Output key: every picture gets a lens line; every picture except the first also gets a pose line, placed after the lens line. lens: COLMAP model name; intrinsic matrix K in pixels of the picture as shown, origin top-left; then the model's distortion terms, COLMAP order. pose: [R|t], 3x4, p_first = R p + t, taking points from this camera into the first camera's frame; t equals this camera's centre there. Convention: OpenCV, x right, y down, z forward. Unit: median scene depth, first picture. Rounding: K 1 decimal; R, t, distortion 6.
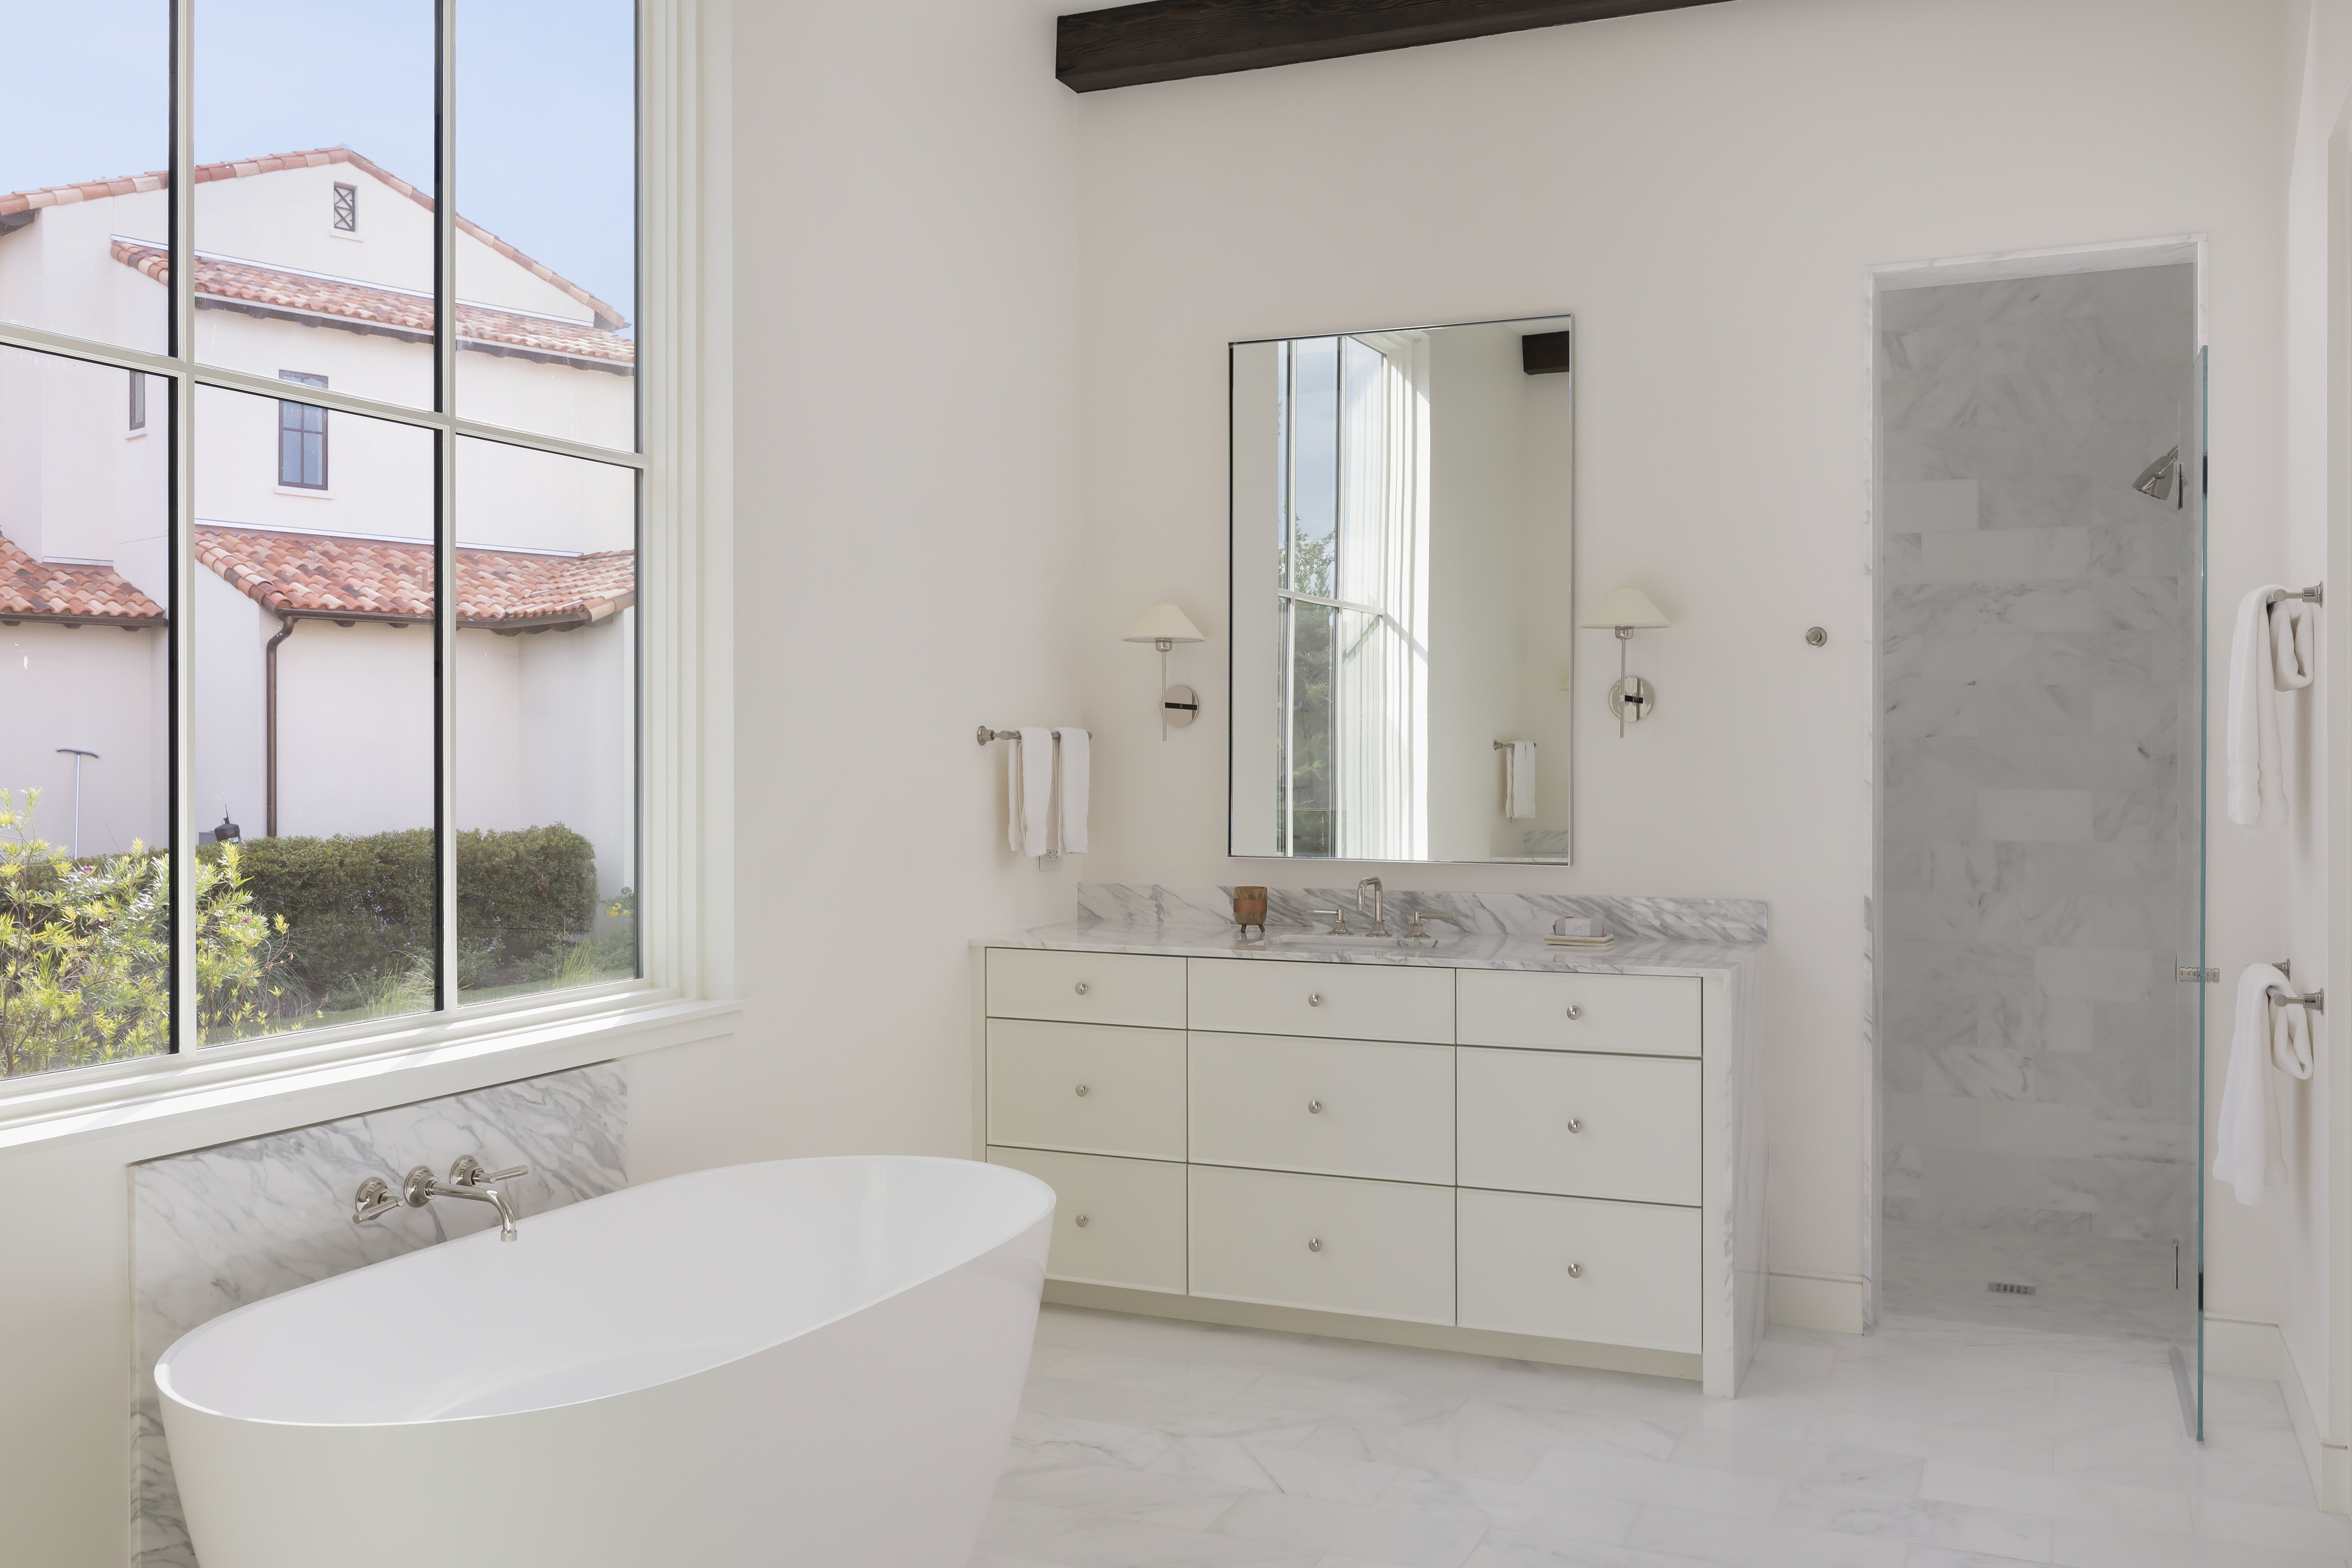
lens RADIAL K [[2090.8, 0, 1175.7], [0, 2090.8, 788.5], [0, 0, 1]] dist [-0.005466, 0.005378]
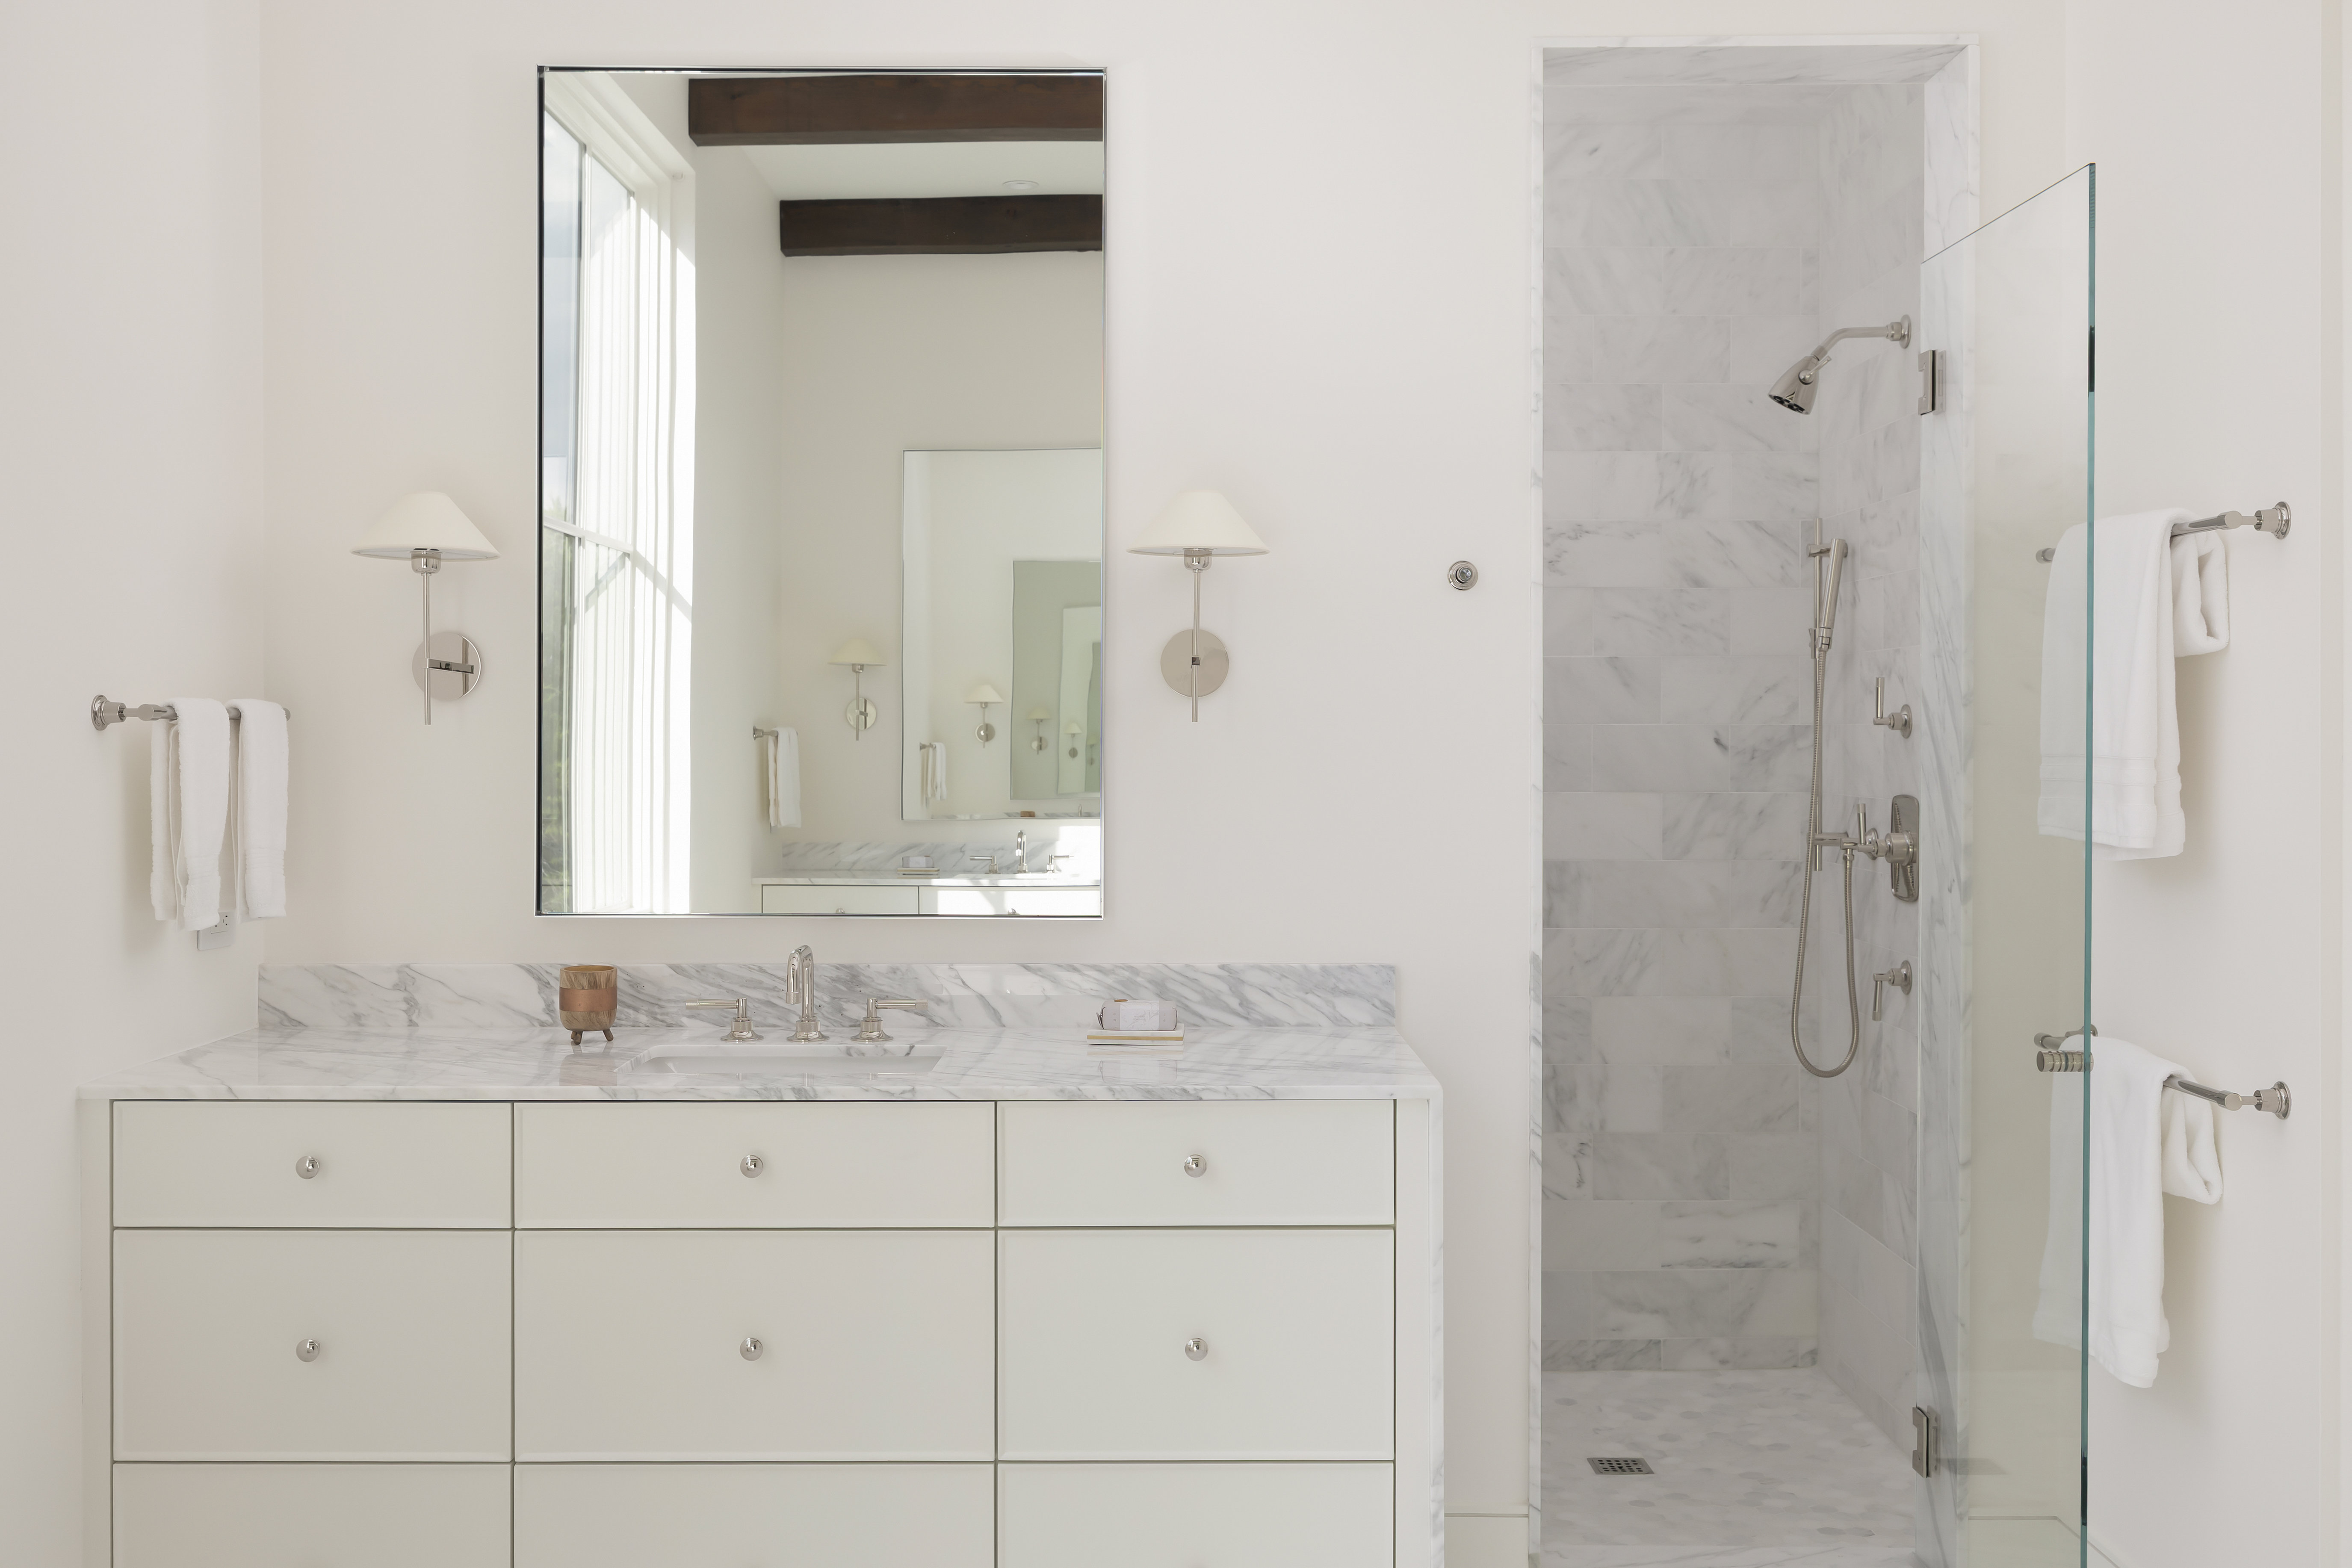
lens RADIAL K [[2286.2, 0, 1179.1], [0, 2286.2, 762.8], [0, 0, 1]] dist [0.006643, 0.000000]
pose [[0.915471, -0.002720, 0.402375, -0.071831], [0.006301, 0.999951, -0.007576, -0.005608], [-0.402335, 0.009470, 0.915444, 0.320917]]
